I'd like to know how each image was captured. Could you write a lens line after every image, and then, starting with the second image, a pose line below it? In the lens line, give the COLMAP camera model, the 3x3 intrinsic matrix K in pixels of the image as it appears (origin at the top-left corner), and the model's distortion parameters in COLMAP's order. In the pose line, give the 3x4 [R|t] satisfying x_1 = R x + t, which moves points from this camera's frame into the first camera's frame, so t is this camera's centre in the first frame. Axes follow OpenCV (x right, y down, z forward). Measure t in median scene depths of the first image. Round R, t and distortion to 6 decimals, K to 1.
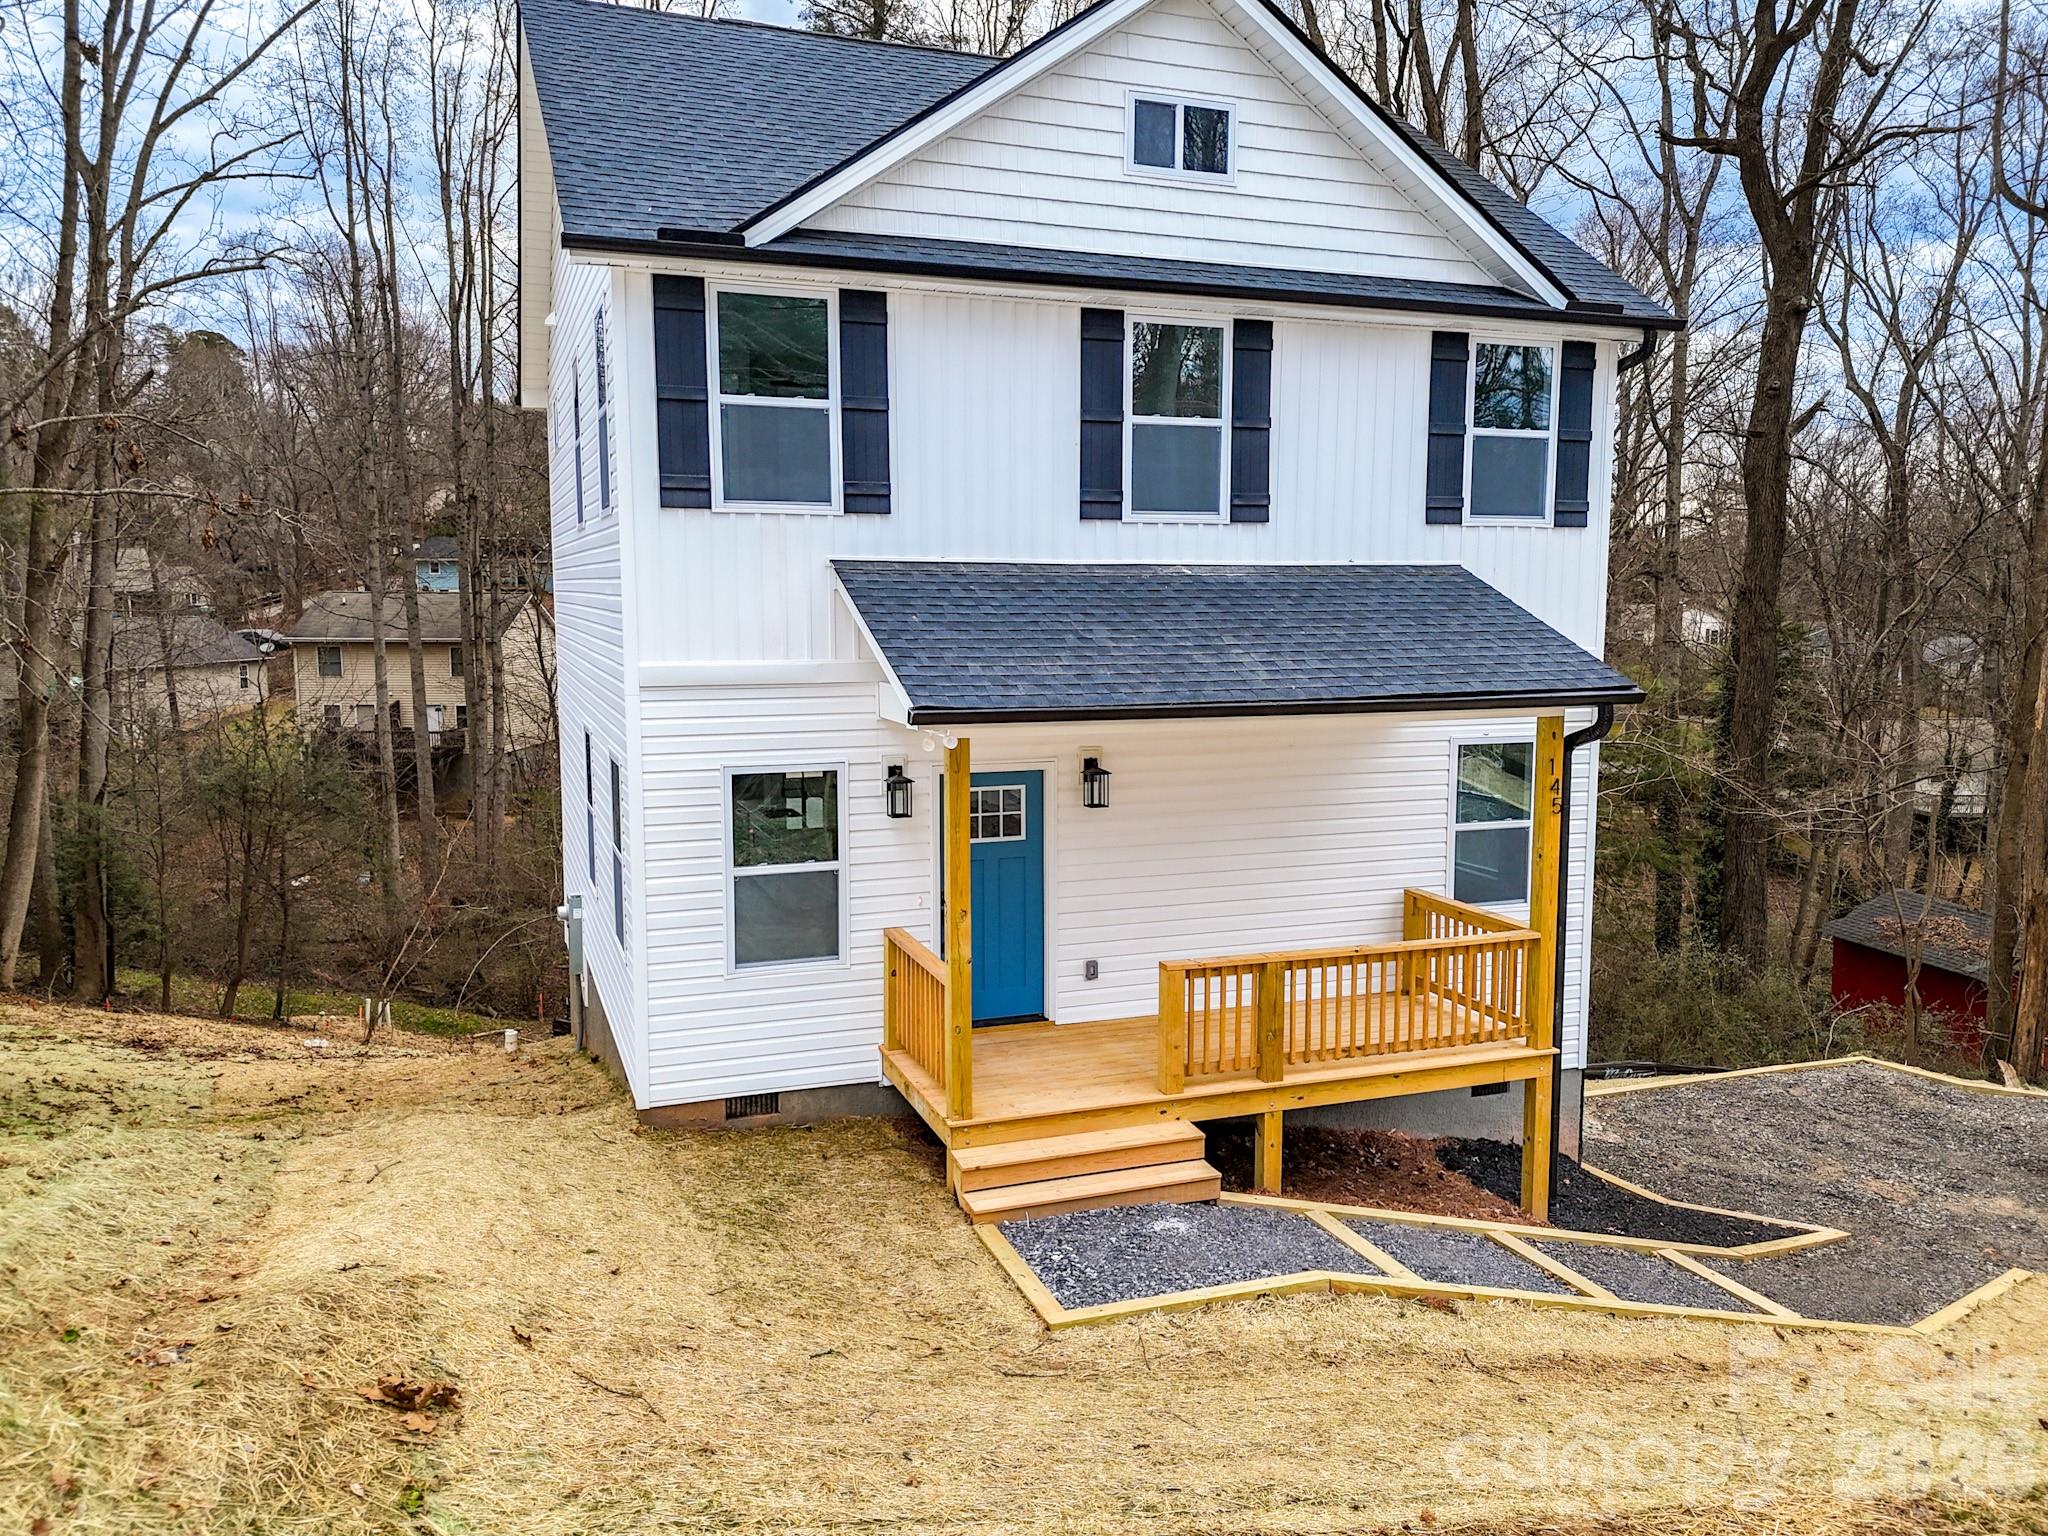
lens RADIAL K [[1512.1, 0, 1031.3], [0, 1512.1, 761.2], [0, 0, 1]] dist [0.072914, -0.059560]
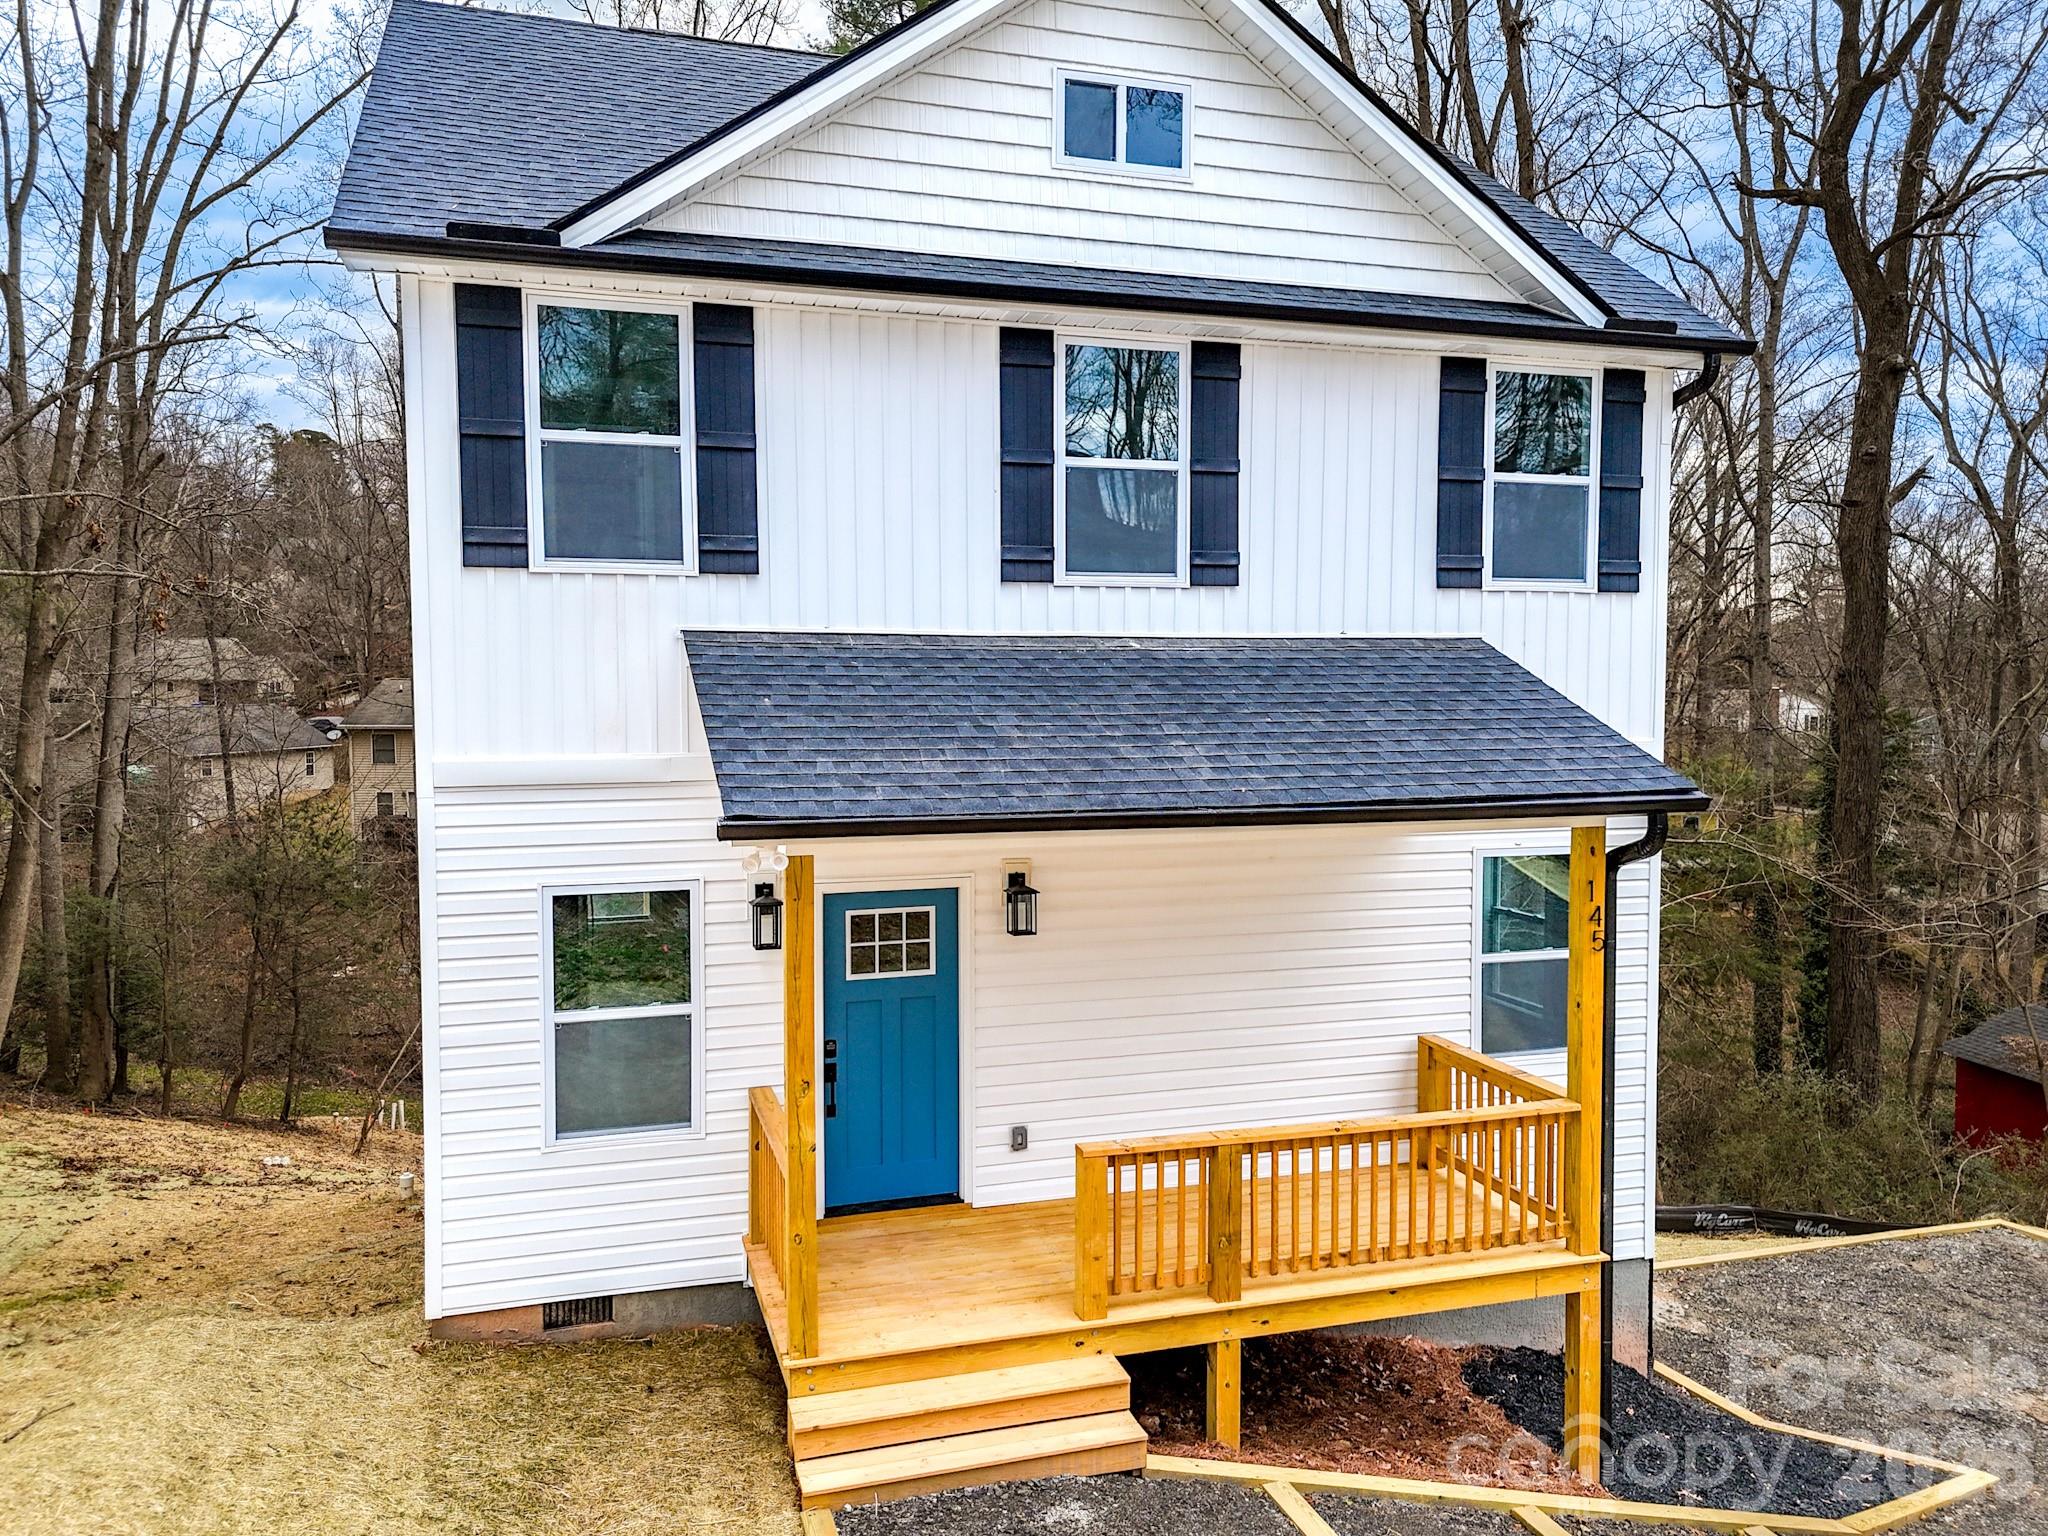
lens RADIAL K [[1512.1, 0, 1031.3], [0, 1512.1, 761.2], [0, 0, 1]] dist [0.072914, -0.059560]
pose [[0.998564, 0.001115, -0.053567, 0.088301], [-0.004139, 0.998401, -0.056371, -0.016061], [0.053418, 0.056512, 0.996972, 0.181681]]
